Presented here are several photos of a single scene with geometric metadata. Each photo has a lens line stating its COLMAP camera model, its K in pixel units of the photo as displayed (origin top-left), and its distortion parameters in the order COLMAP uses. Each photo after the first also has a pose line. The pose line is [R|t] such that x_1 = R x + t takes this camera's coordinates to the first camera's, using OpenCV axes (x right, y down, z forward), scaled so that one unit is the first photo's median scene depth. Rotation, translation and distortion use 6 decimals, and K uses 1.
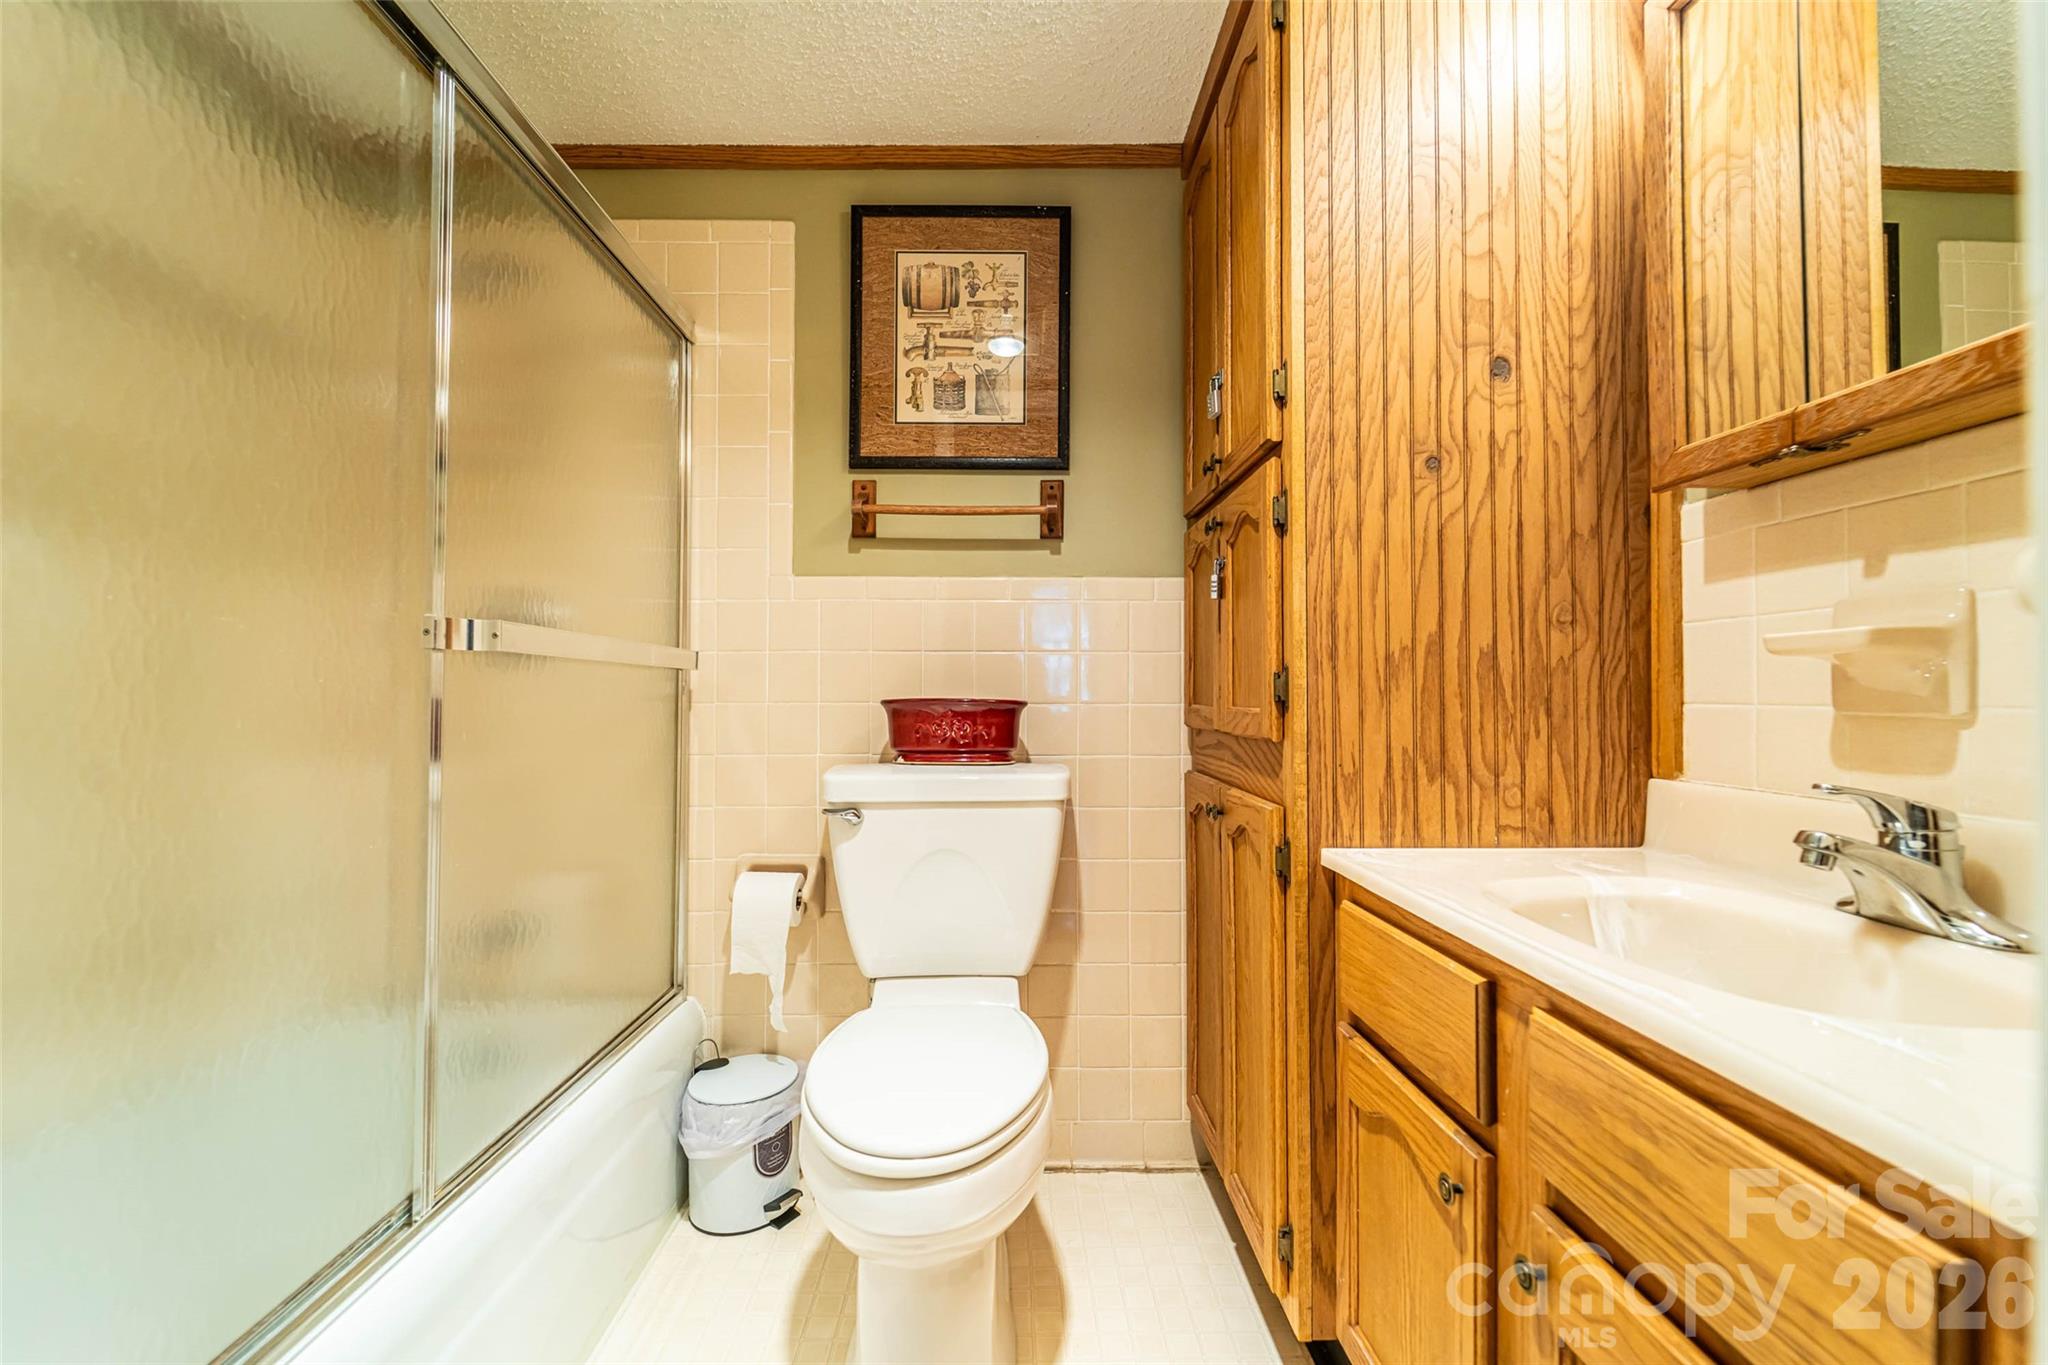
lens RADIAL K [[818.8, 0, 1022.1], [0, 818.8, 682.0], [0, 0, 1]] dist [0.003239, -0.002781]
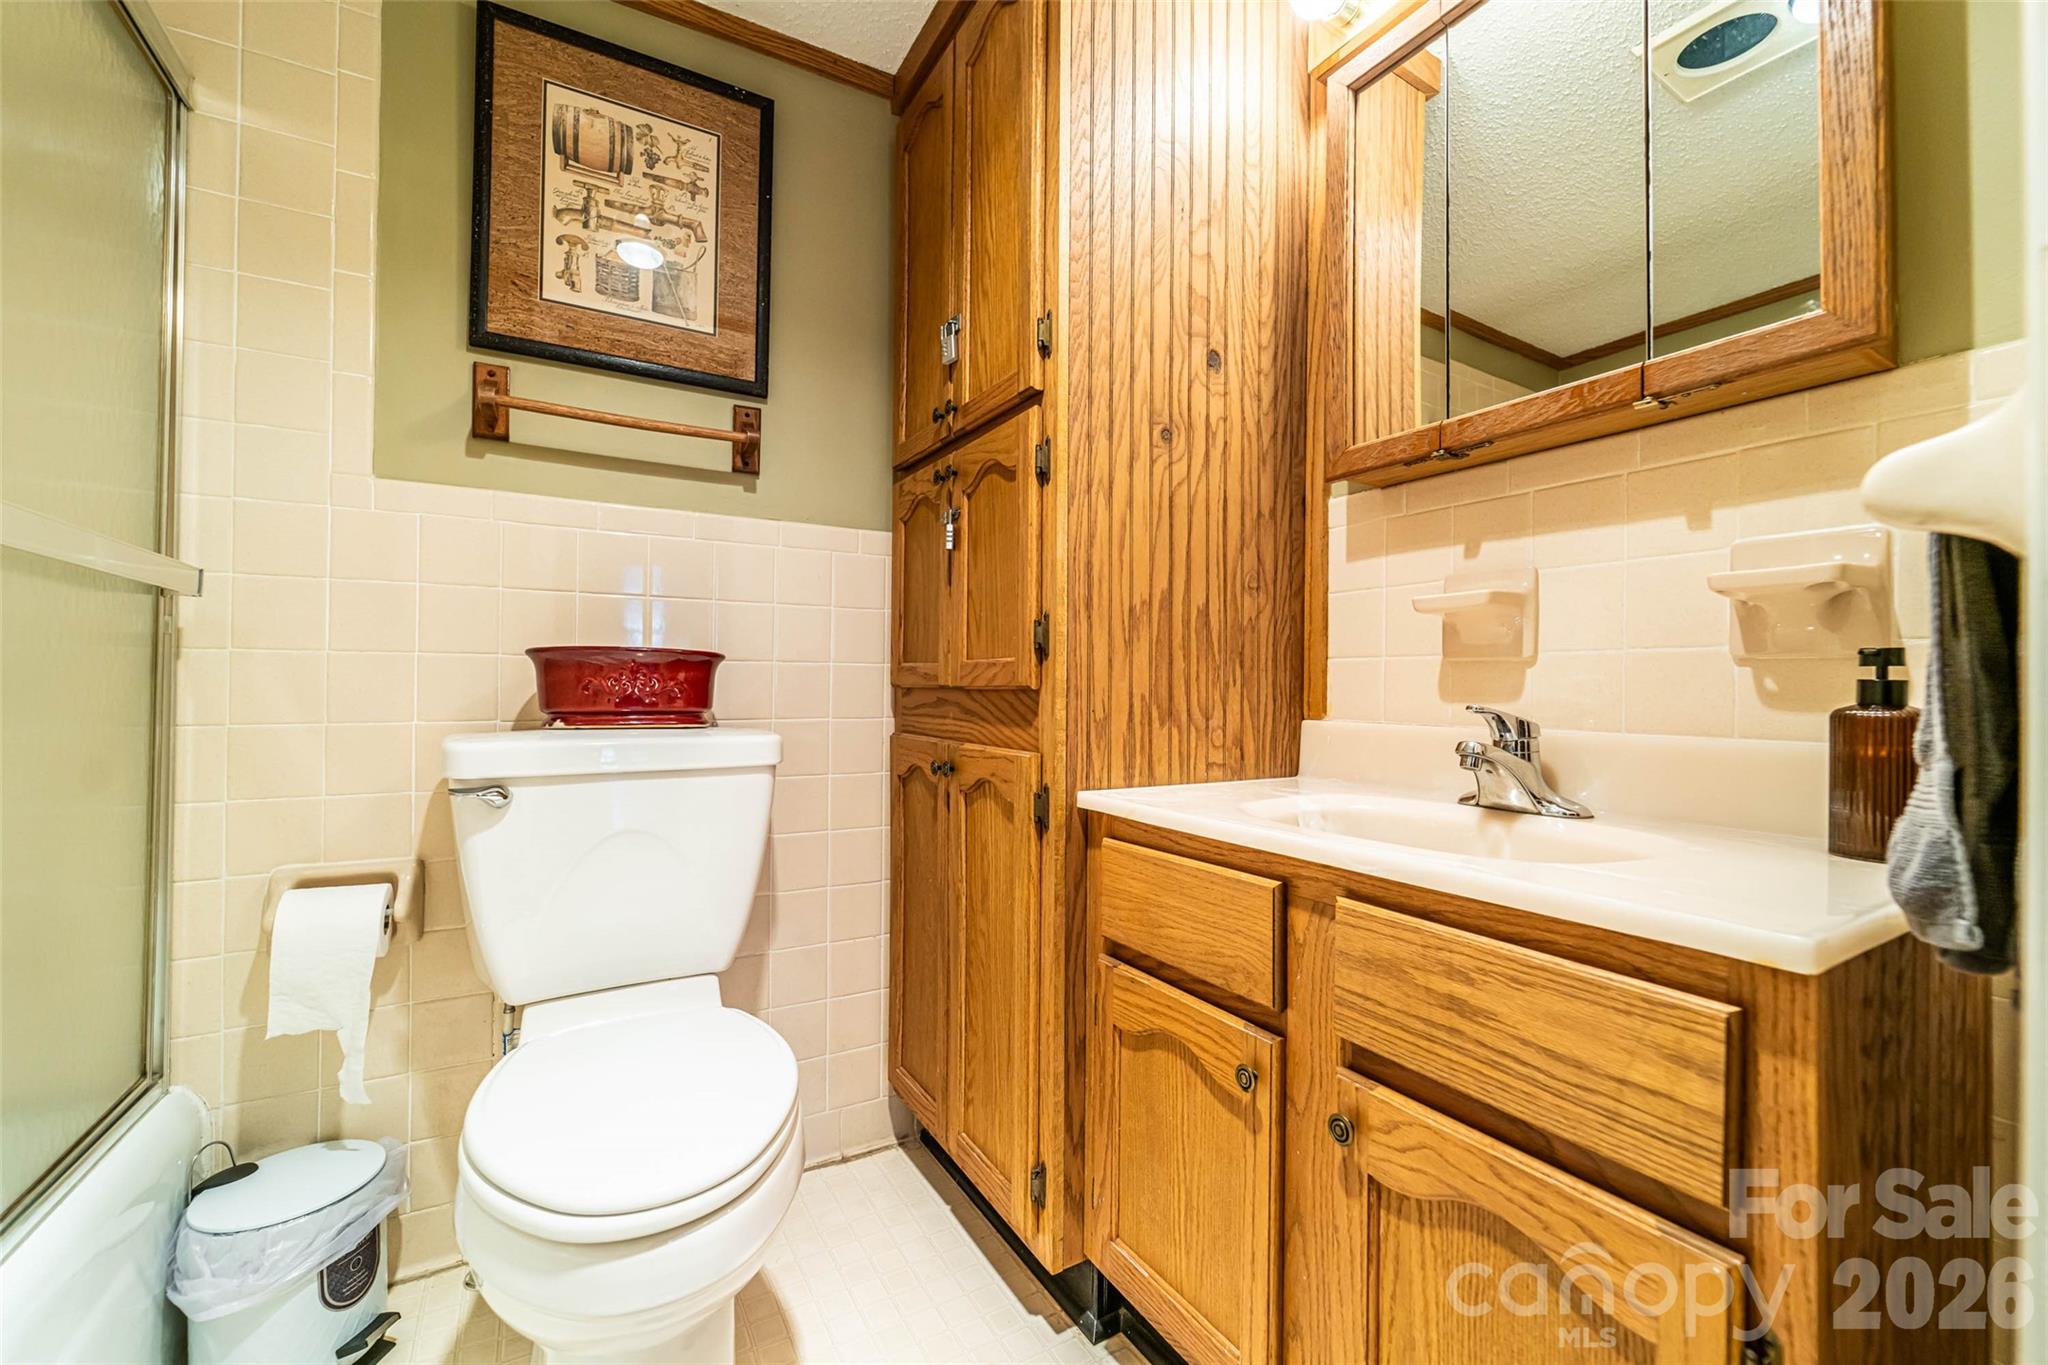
lens RADIAL K [[818.8, 0, 1023.6], [0, 818.8, 680.3], [0, 0, 1]] dist [0.003239, -0.002781]
pose [[0.875760, 0.011251, 0.482615, -0.185390], [-0.015841, 0.999860, 0.005436, 0.056441], [-0.482486, -0.012405, 0.875816, 0.126287]]
